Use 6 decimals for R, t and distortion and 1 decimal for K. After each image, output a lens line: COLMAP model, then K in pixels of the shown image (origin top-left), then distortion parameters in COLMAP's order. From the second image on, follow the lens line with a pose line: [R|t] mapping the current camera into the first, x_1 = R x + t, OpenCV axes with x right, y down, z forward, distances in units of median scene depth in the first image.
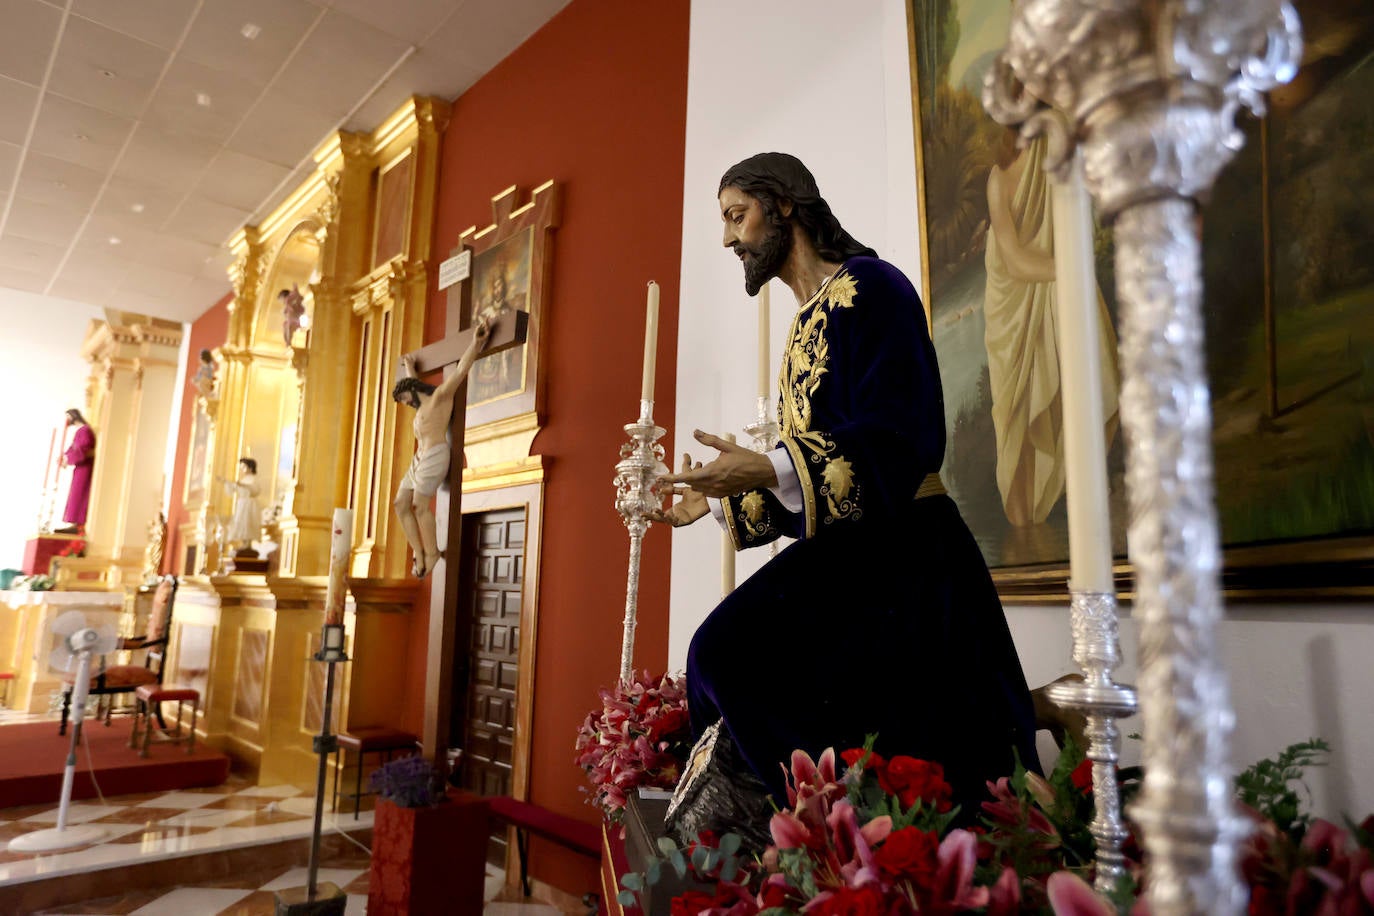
lens RADIAL K [[895.1, 0, 687.0], [0, 895.1, 458.0], [0, 0, 1]] dist [-0.000313, 0.002082]
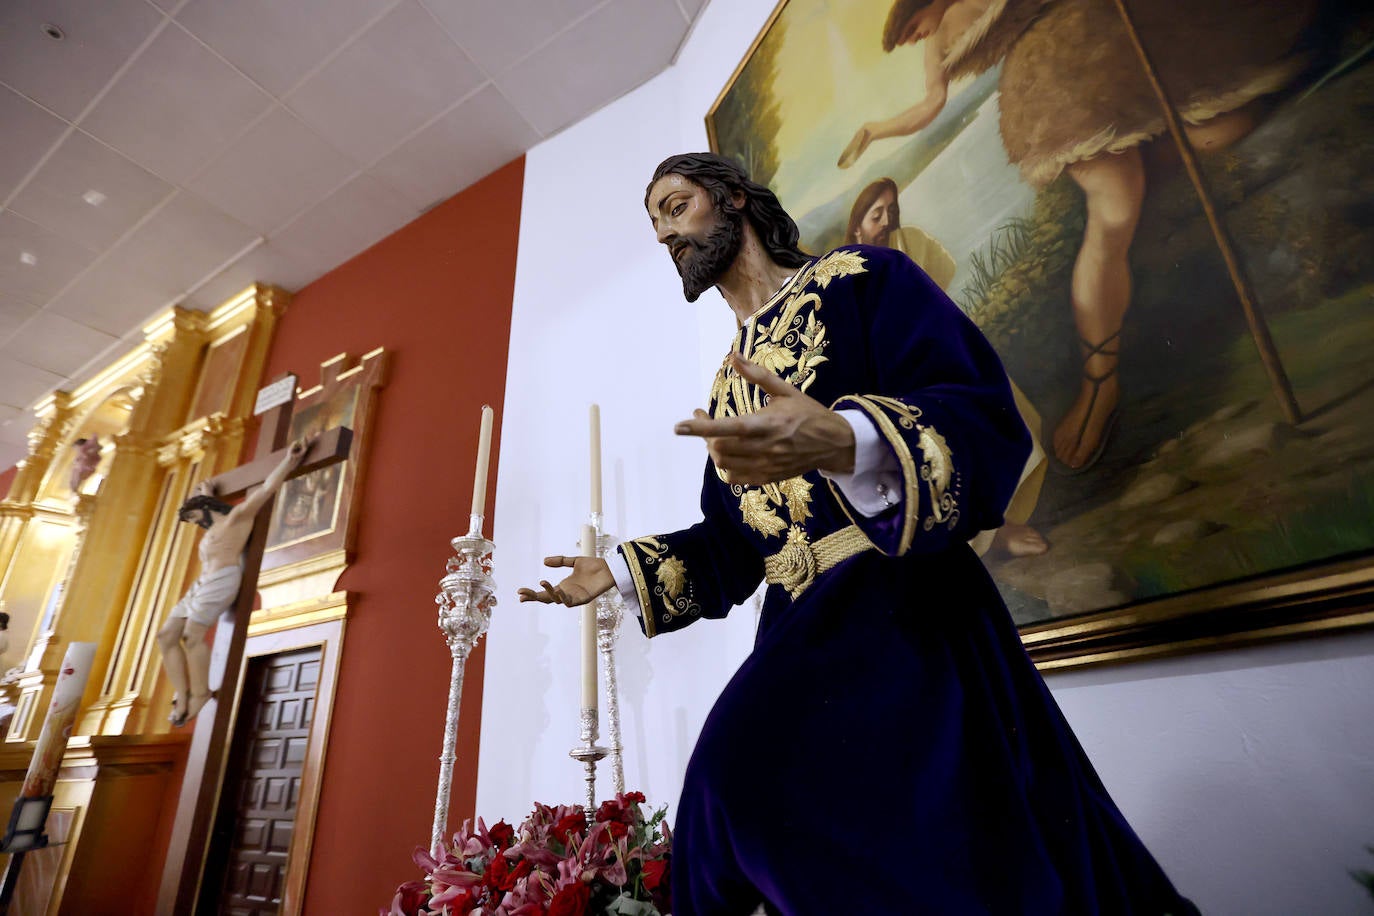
lens RADIAL K [[626.5, 0, 687.7], [0, 626.5, 450.1], [0, 0, 1]] dist [-0.027787, 0.007704]
pose [[0.941575, 0.061680, 0.331109, -0.039258], [0.027906, 0.965421, -0.259199, 0.035004], [-0.335647, 0.253295, 0.907294, 0.180989]]
